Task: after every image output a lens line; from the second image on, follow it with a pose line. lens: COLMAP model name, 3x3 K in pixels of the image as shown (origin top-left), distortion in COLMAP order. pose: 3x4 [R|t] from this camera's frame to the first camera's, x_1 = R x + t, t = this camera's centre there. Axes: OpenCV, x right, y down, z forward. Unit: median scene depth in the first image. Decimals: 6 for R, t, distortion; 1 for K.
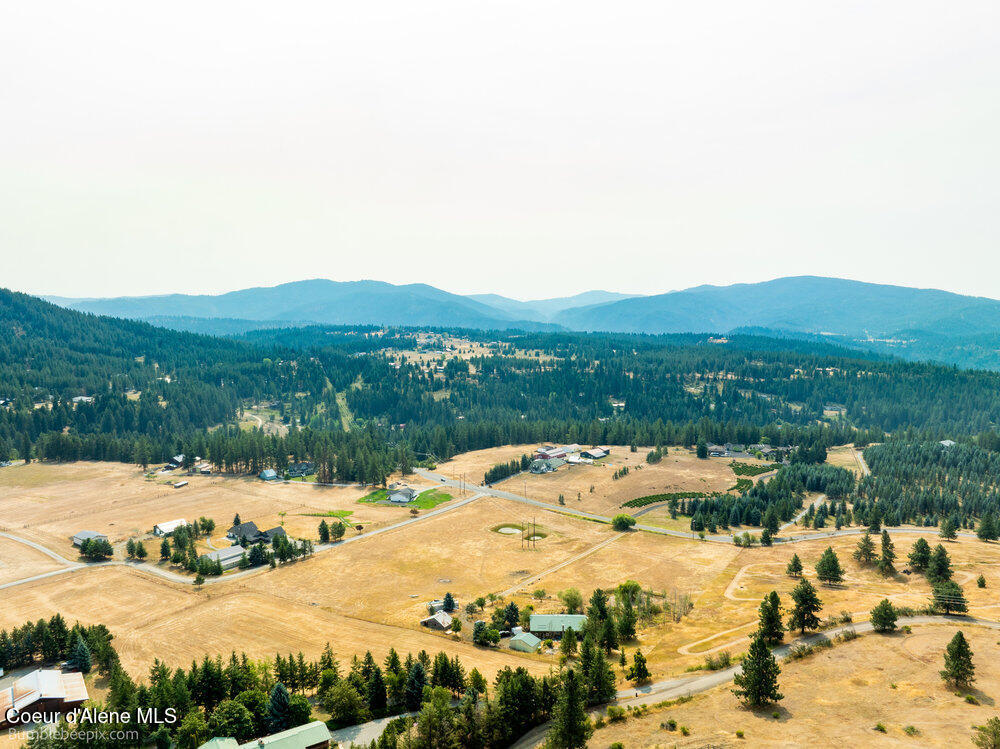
lens RADIAL K [[707.5, 0, 501.7], [0, 707.5, 372.5], [0, 0, 1]] dist [-0.034114, 0.007113]
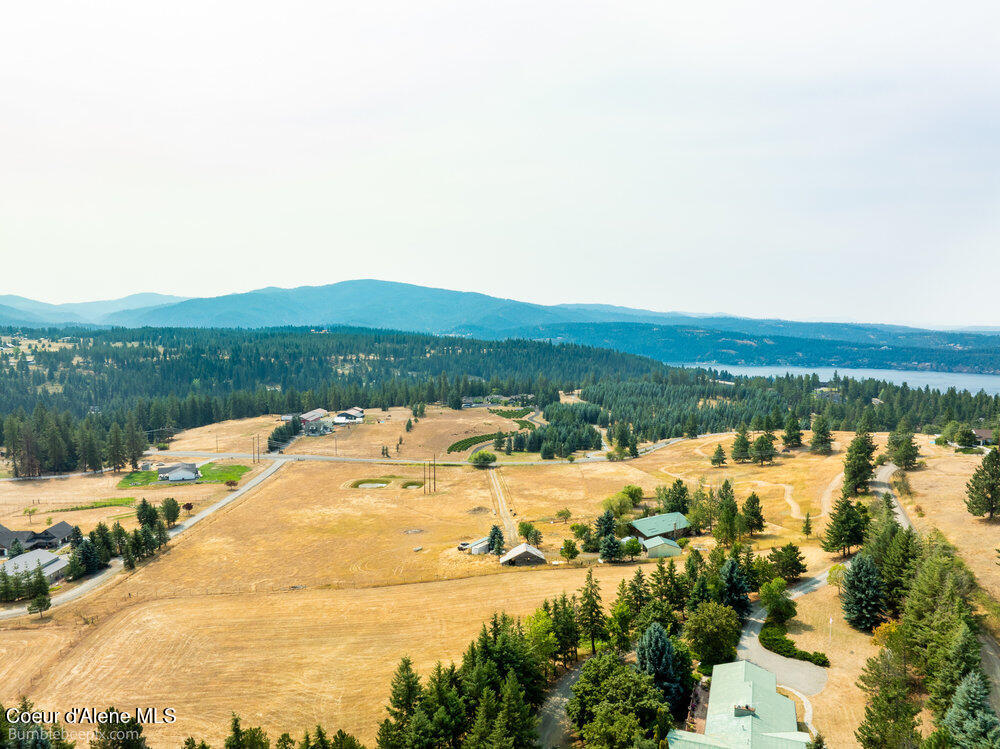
lens RADIAL K [[707.5, 0, 501.1], [0, 707.5, 374.5], [0, 0, 1]] dist [-0.034114, 0.007113]
pose [[0.820886, -0.052408, 0.568682, -0.252267], [0.055732, 0.998379, 0.011560, 0.076786], [-0.568366, 0.022204, 0.822477, 0.202584]]
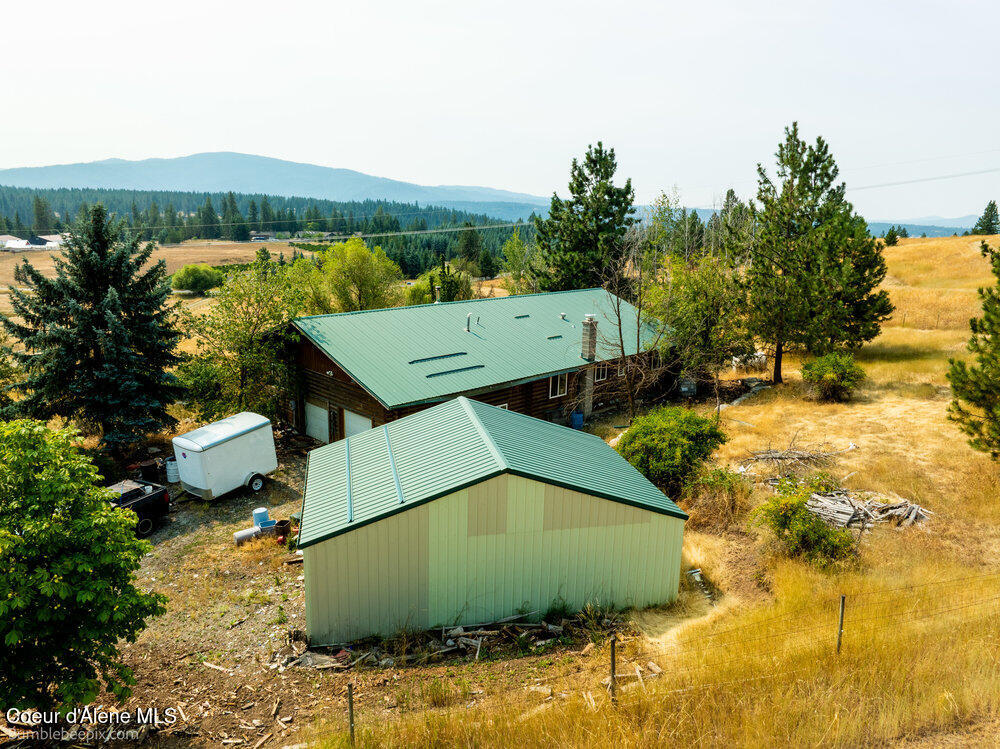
lens RADIAL K [[707.5, 0, 501.9], [0, 707.5, 373.2], [0, 0, 1]] dist [-0.034114, 0.007113]
pose [[0.714148, -0.154384, 0.682758, -0.007580], [0.044890, 0.983469, 0.175426, 0.160975], [-0.698554, -0.094632, 0.709273, 0.428547]]
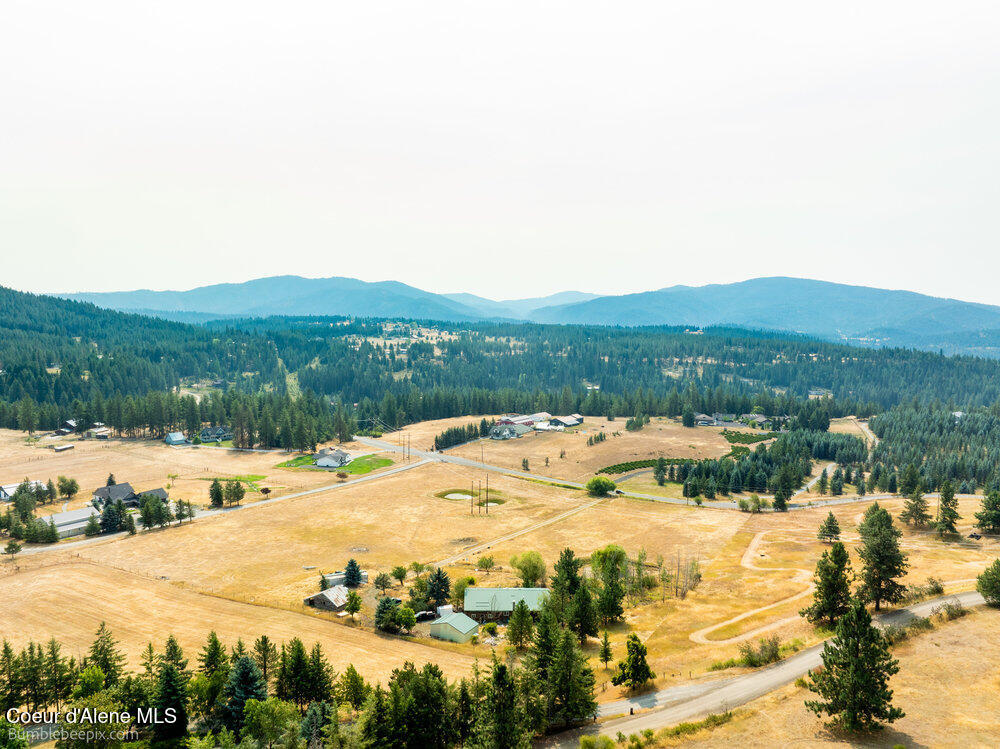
lens RADIAL K [[707.5, 0, 499.0], [0, 707.5, 370.7], [0, 0, 1]] dist [-0.034114, 0.007113]
pose [[0.999454, 0.004569, 0.032726, 0.023638], [-0.004379, 0.999973, -0.005889, 0.068153], [-0.032752, 0.005743, 0.999447, 0.157942]]
